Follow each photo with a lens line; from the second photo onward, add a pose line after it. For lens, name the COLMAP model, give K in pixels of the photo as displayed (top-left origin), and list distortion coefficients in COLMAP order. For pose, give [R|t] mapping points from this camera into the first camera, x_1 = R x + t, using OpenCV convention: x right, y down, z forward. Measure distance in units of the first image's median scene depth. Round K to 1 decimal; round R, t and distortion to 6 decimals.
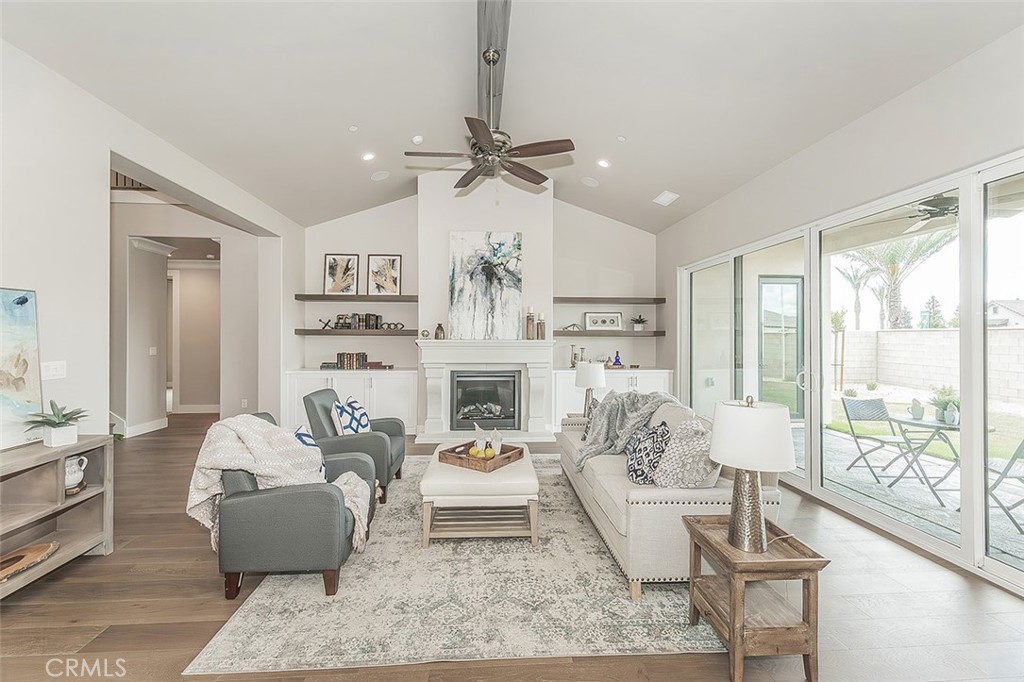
lens RADIAL K [[412.9, 0, 508.4], [0, 412.9, 335.5], [0, 0, 1]] dist [0.006942, 0.000117]
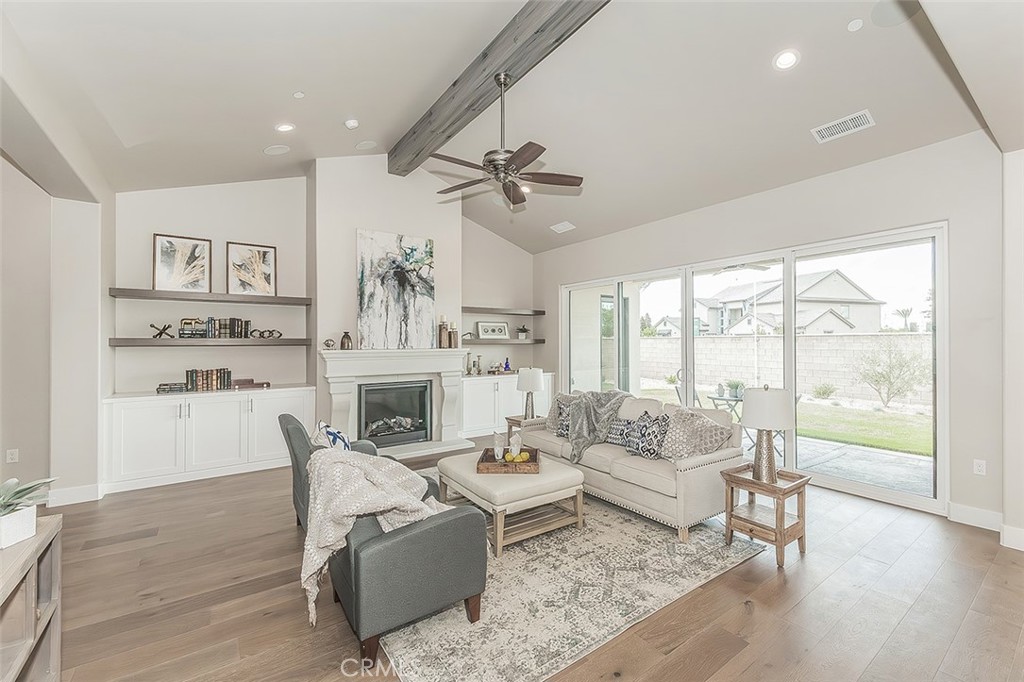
lens RADIAL K [[427.7, 0, 494.0], [0, 427.7, 339.6], [0, 0, 1]] dist [0.002677, 0.000538]
pose [[0.848674, -0.004029, 0.528902, -0.384592], [0.005812, 0.999982, -0.001709, -0.008779], [-0.528885, 0.004525, 0.848681, 0.057999]]
